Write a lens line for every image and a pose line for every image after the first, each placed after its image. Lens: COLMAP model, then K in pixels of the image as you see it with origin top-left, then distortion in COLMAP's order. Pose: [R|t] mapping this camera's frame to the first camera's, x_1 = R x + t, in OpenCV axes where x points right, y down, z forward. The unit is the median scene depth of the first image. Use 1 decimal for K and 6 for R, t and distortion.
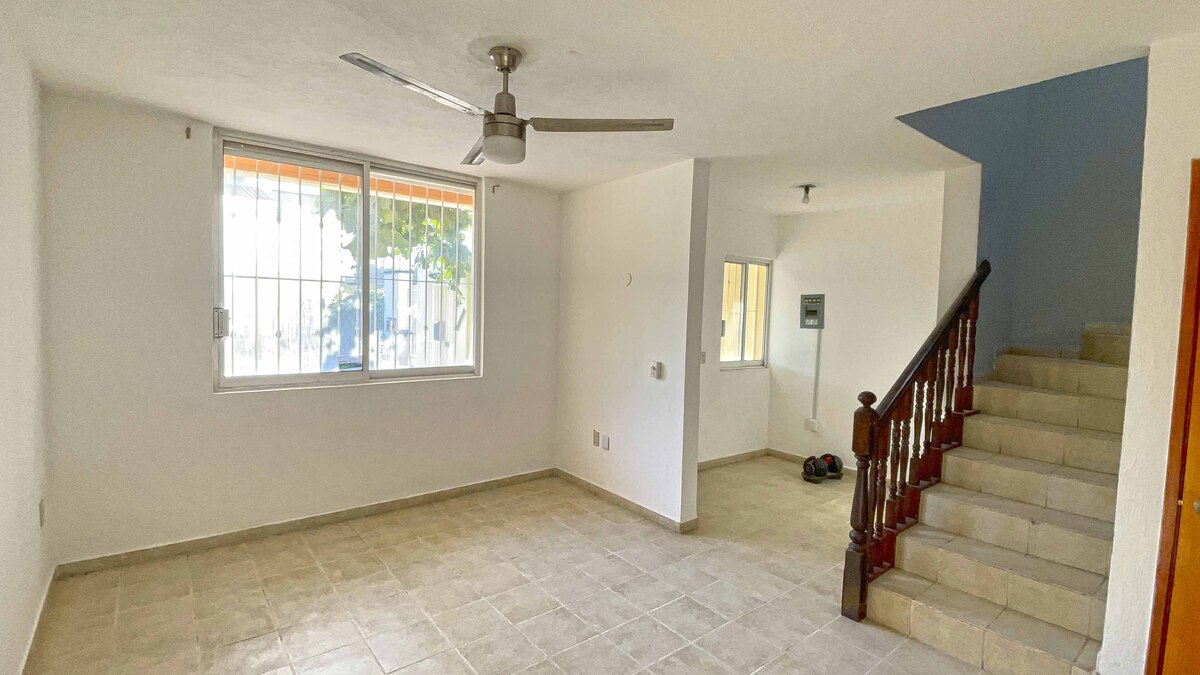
lens RADIAL K [[537.0, 0, 600.0], [0, 537.0, 337.5], [0, 0, 1]] dist [0.001123, -0.000547]
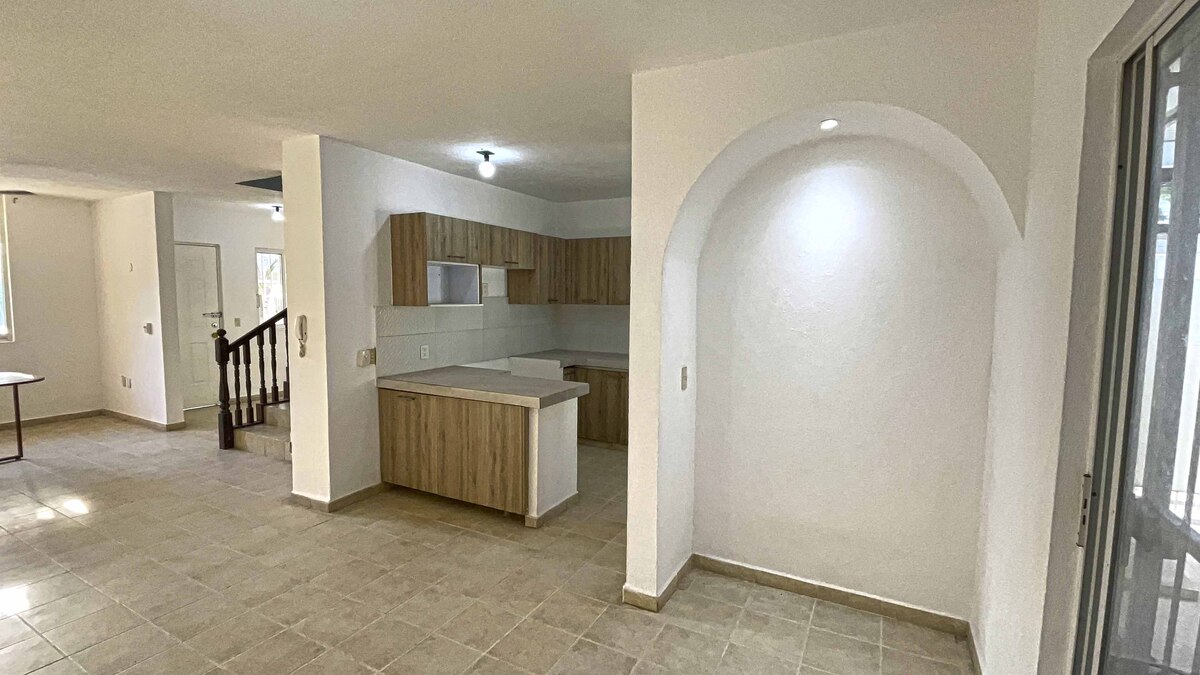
lens RADIAL K [[537.0, 0, 600.0], [0, 537.0, 337.5], [0, 0, 1]] dist [0.001123, -0.000547]
pose [[0.922676, -0.049851, 0.382340, 0.599102], [0.037890, 0.998530, 0.038755, 0.065904], [-0.383710, -0.021271, 0.923209, -0.758462]]
